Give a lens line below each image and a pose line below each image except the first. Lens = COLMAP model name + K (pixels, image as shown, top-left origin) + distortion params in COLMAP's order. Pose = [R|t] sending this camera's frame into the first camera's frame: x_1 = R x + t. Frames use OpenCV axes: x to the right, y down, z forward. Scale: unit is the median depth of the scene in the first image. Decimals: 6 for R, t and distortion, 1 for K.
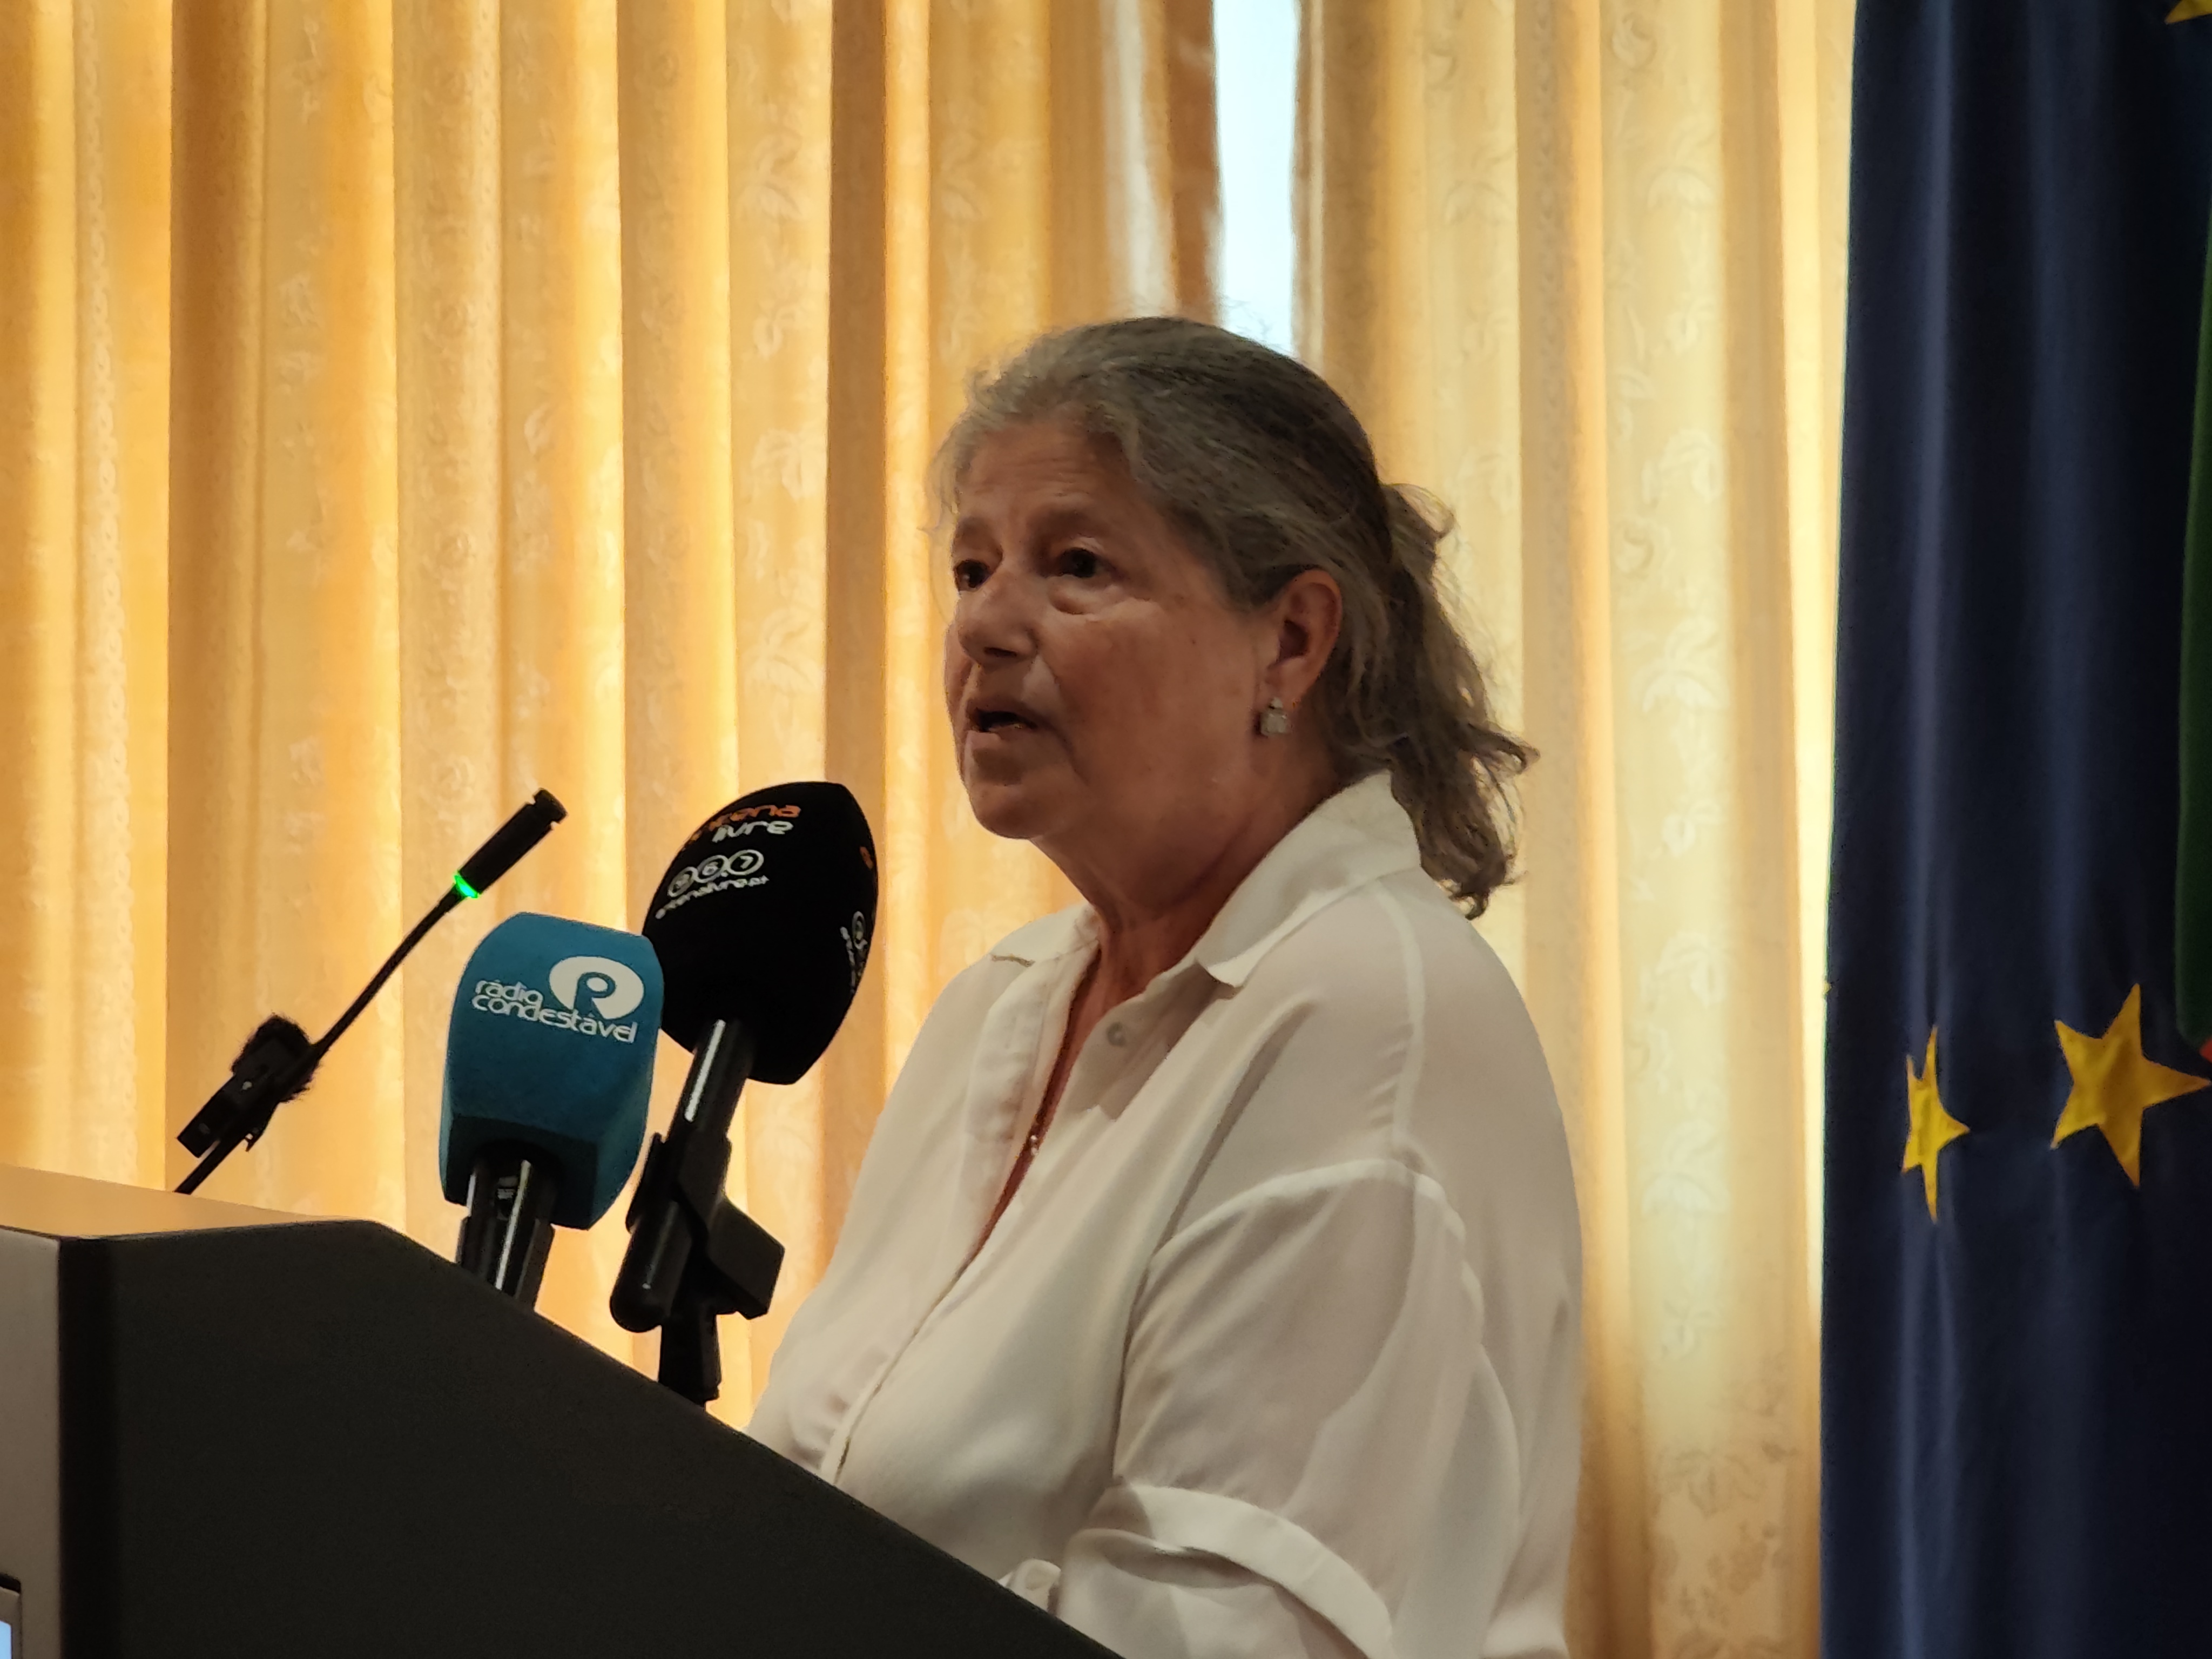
lens RADIAL K [[6192.2, 0, 1104.0], [0, 6192.2, 908.6], [0, 0, 1]] dist [0.406613, -1.193499]
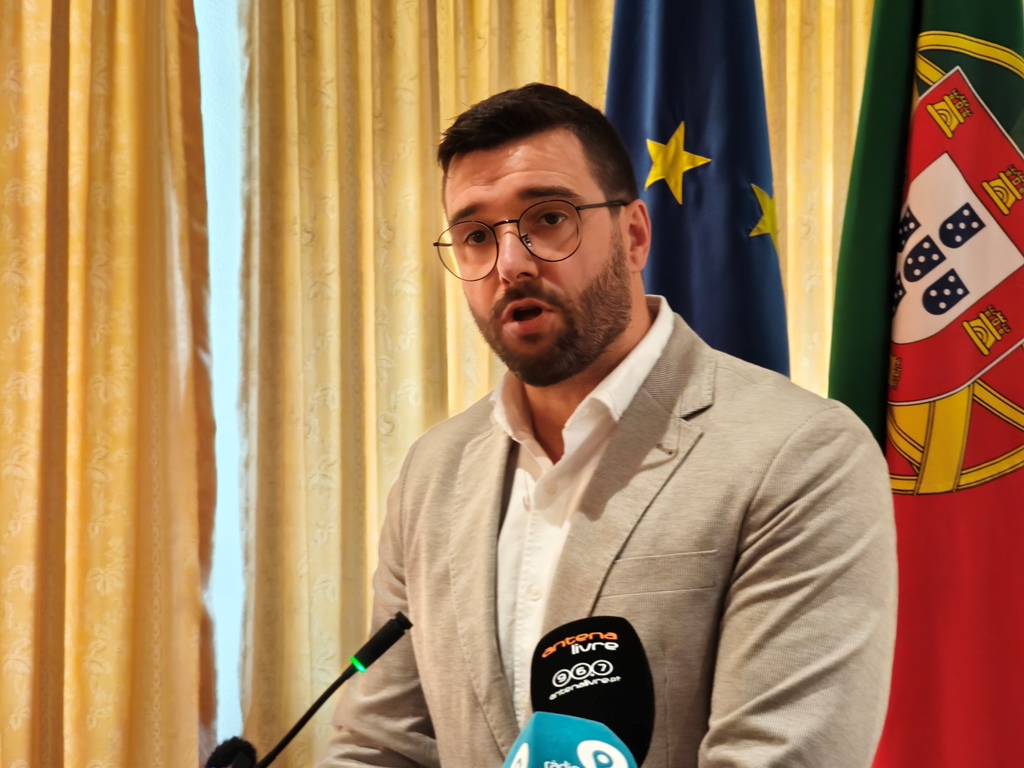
lens RADIAL K [[1915.0, 0, 534.9], [0, 1915.0, 422.7], [0, 0, 1]] dist [0.344351, -1.327708]
pose [[0.940398, 0.005180, 0.340037, -0.129102], [0.008380, 0.999227, -0.038398, -0.027712], [-0.339973, 0.038959, 0.939628, 0.228022]]
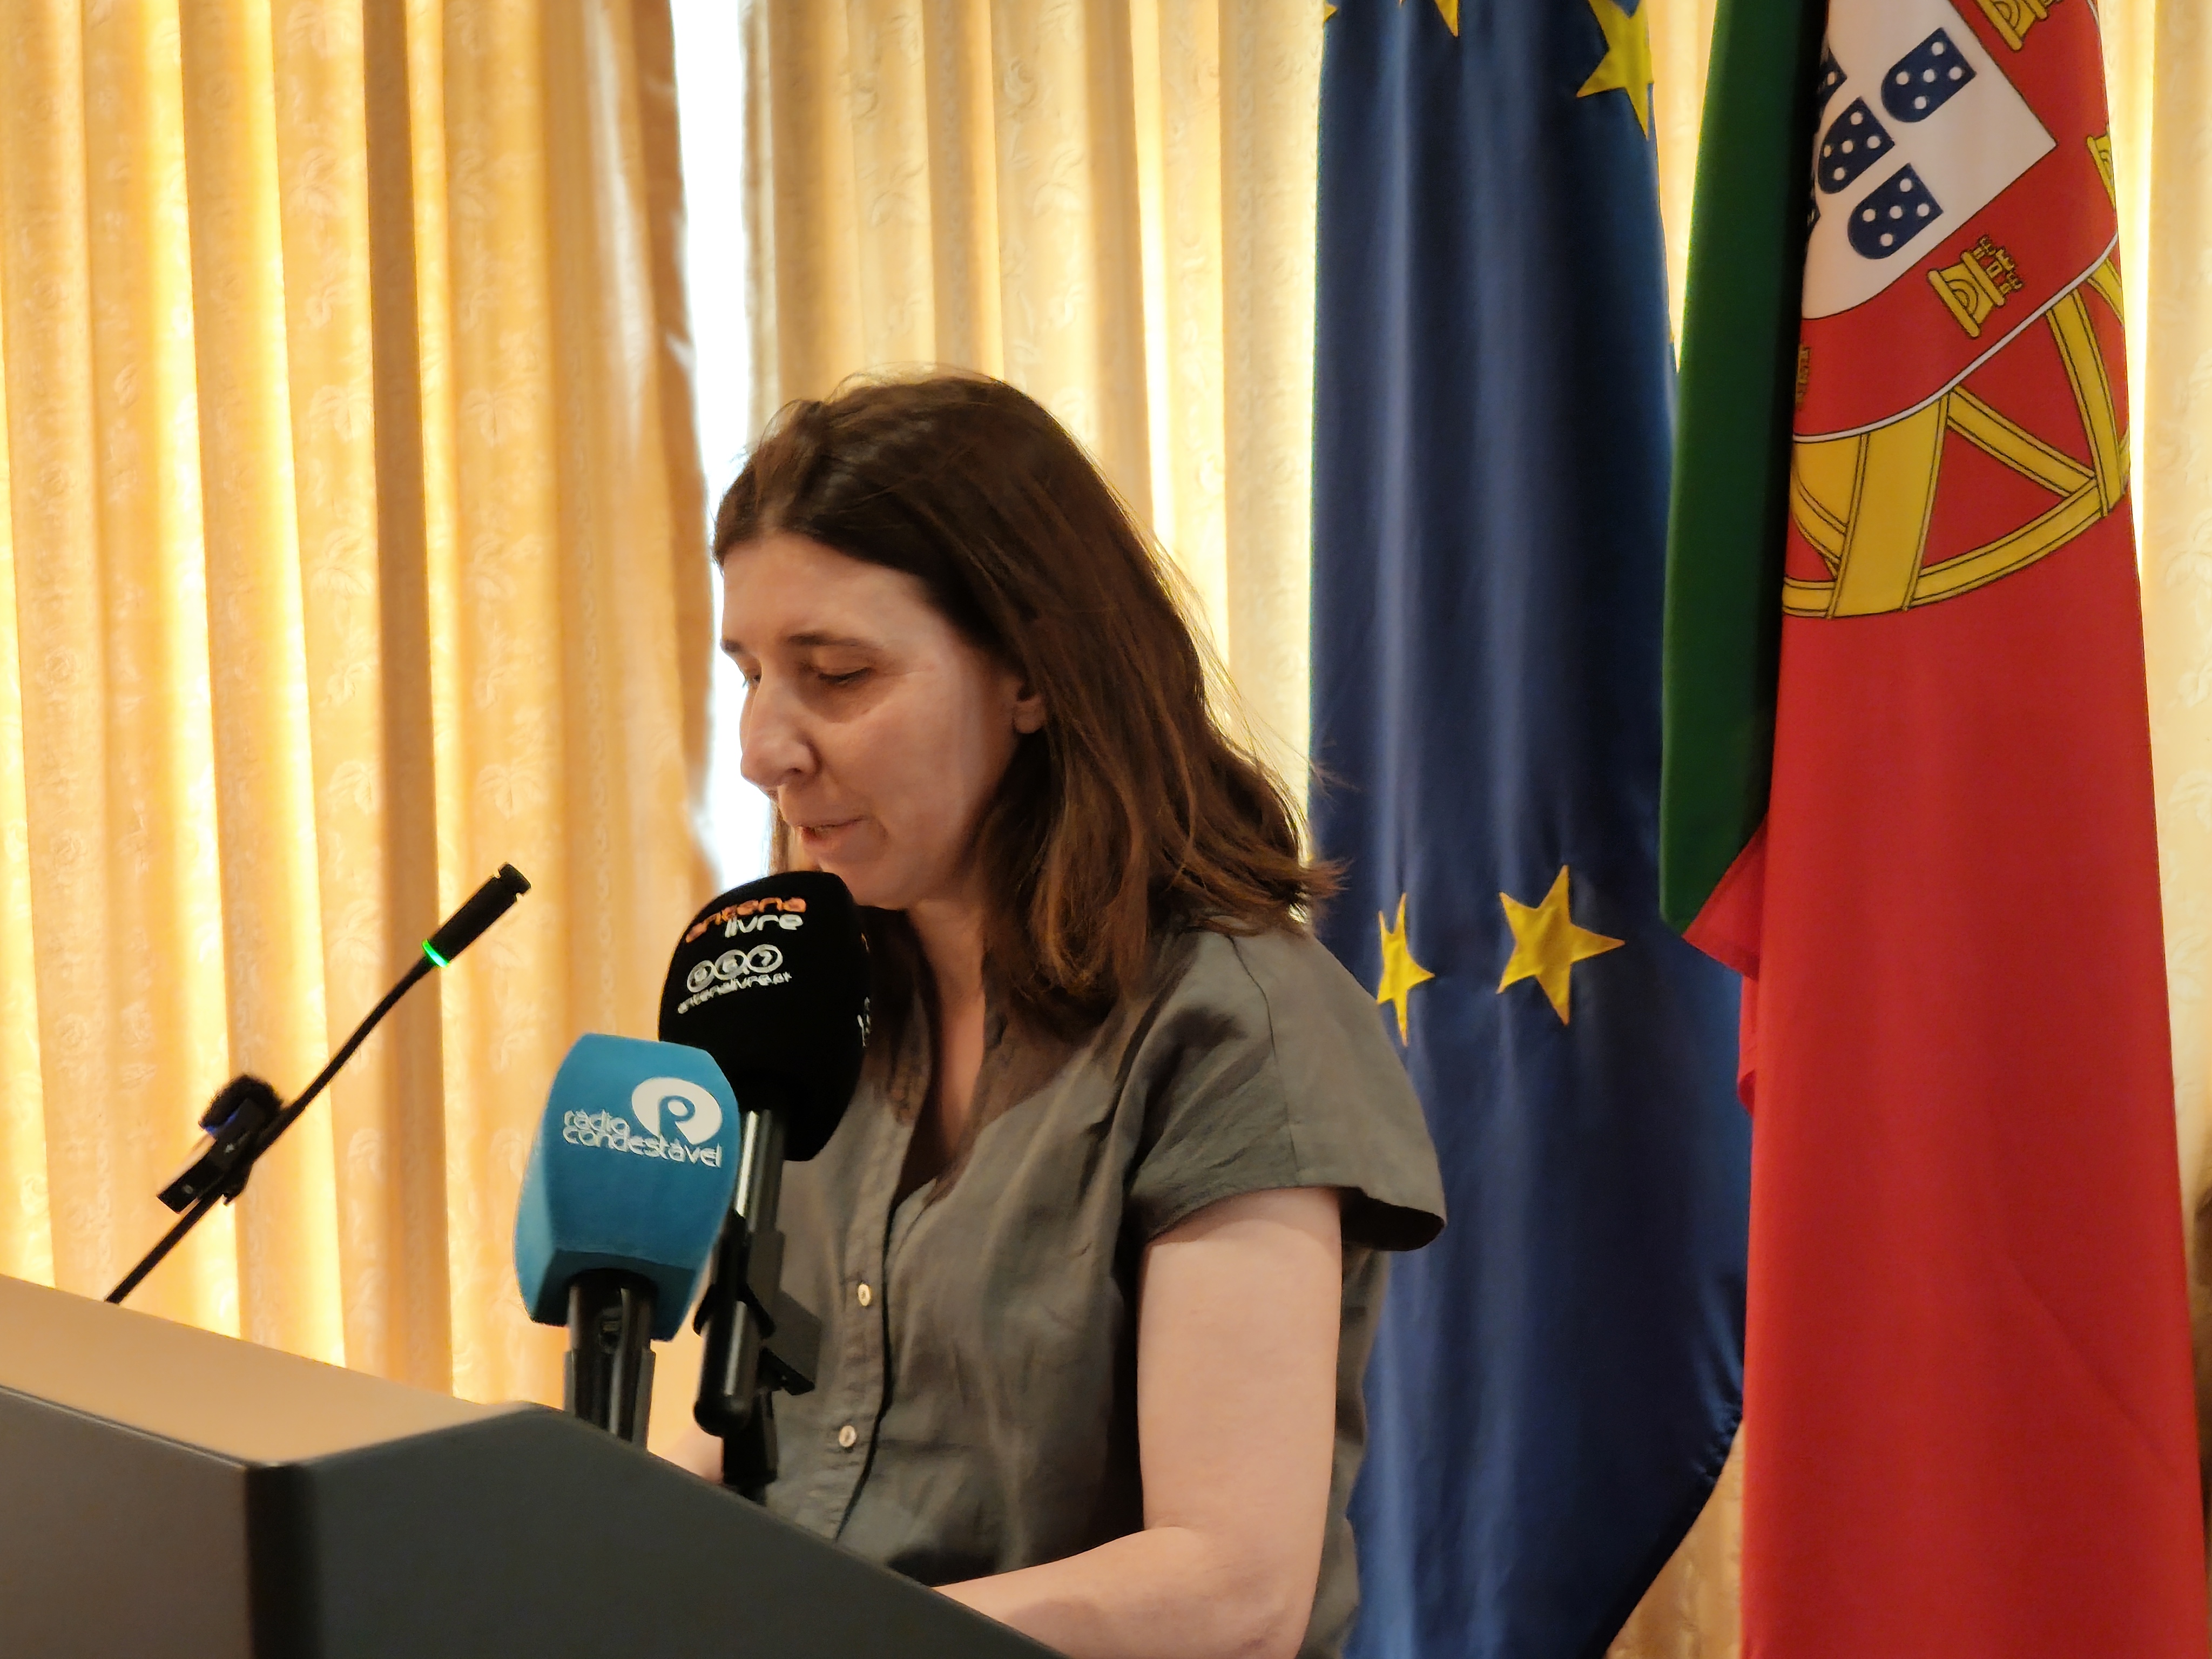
lens RADIAL K [[4136.7, 0, 1155.5], [0, 4136.7, 913.1], [0, 0, 1]] dist [0.344351, -1.327708]
pose [[0.979752, -0.038527, 0.196475, -0.063377], [0.024190, 0.996901, 0.074856, -0.032206], [-0.198750, -0.068587, 0.977647, 0.139863]]
